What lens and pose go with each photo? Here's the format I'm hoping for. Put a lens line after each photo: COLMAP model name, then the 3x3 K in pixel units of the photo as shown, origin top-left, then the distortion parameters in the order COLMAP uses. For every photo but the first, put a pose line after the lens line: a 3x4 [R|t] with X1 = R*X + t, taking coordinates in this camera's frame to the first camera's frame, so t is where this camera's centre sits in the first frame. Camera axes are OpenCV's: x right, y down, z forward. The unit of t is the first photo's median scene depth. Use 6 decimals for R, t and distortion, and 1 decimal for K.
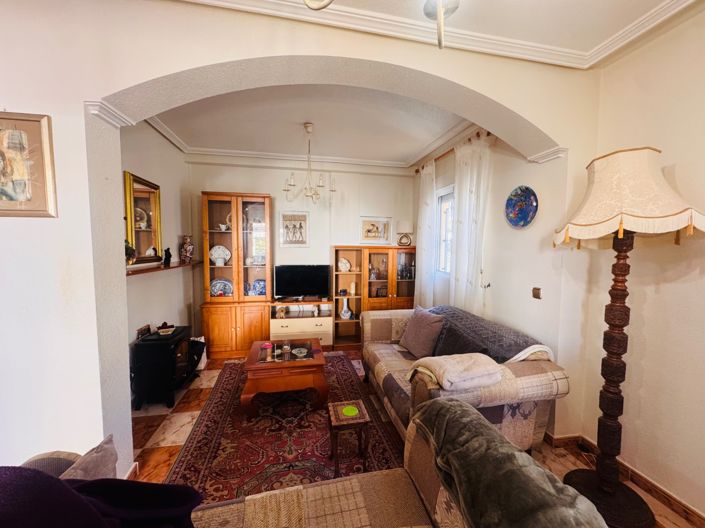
lens RADIAL K [[281.5, 0, 352.8], [0, 281.5, 265.2], [0, 0, 1]] dist [-0.005650, 0.000903]
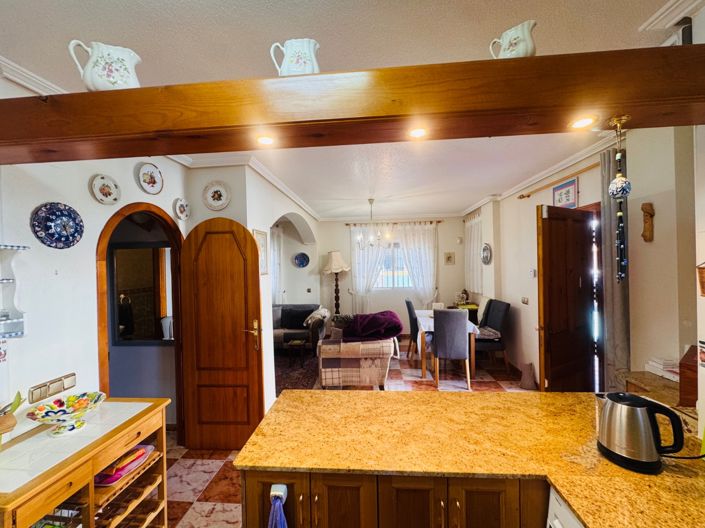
lens RADIAL K [[281.5, 0, 351.3], [0, 281.5, 264.8], [0, 0, 1]] dist [-0.005650, 0.000903]
pose [[0.270376, -0.021938, 0.962505, -1.574341], [0.090054, 0.995934, -0.002597, -0.090725], [-0.958534, 0.087380, 0.271252, -0.161241]]
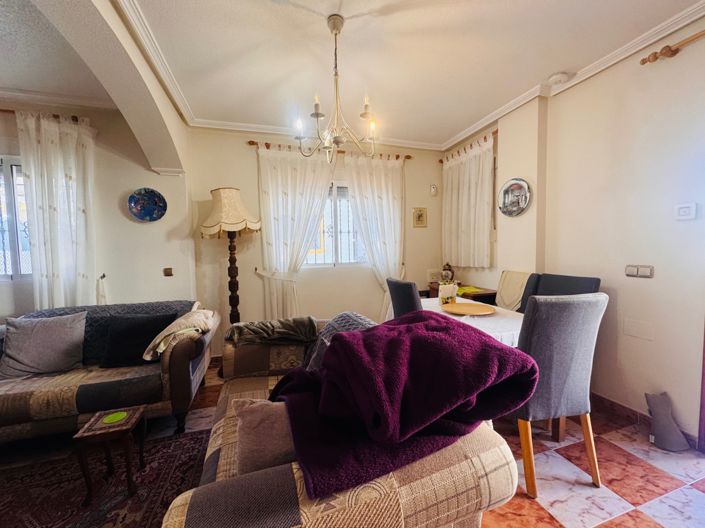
lens RADIAL K [[281.5, 0, 350.5], [0, 281.5, 264.5], [0, 0, 1]] dist [-0.005650, 0.000903]
pose [[-0.103615, -0.058953, 0.992869, -0.607676], [0.084705, 0.994092, 0.067866, 0.037109], [-0.991004, 0.091133, -0.098010, 0.217723]]
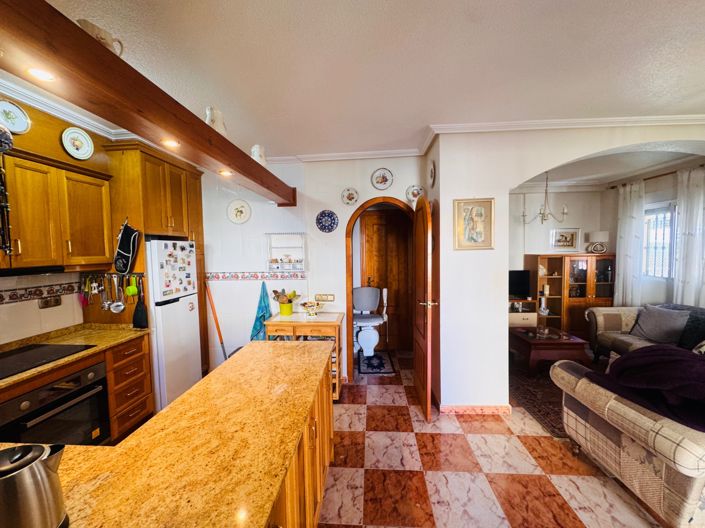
lens RADIAL K [[281.5, 0, 351.7], [0, 281.5, 264.6], [0, 0, 1]] dist [-0.005650, 0.000903]
pose [[0.964927, -0.012981, -0.262199, -0.749741], [0.009891, 0.999865, -0.013100, -0.025122], [0.262333, 0.010047, 0.964925, -0.562414]]
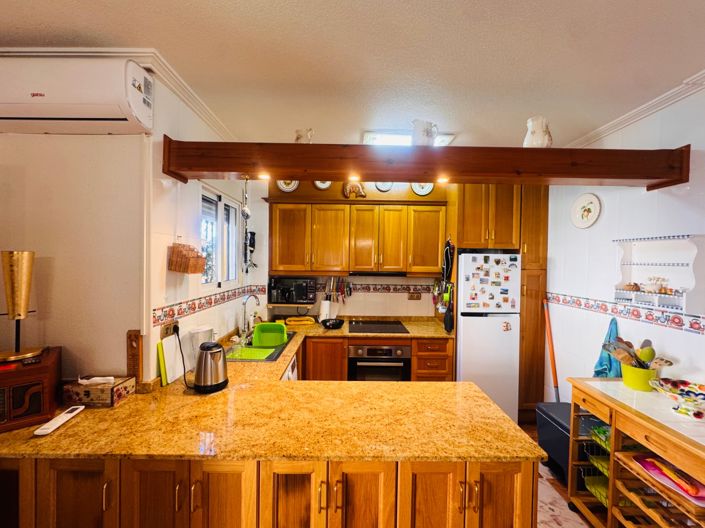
lens RADIAL K [[281.5, 0, 352.1], [0, 281.5, 265.5], [0, 0, 1]] dist [-0.005650, 0.000903]
pose [[-0.184161, 0.003847, -0.982889, -0.573196], [-0.081967, 0.996449, 0.019258, -0.070252], [0.979472, 0.084111, -0.183191, -0.032351]]
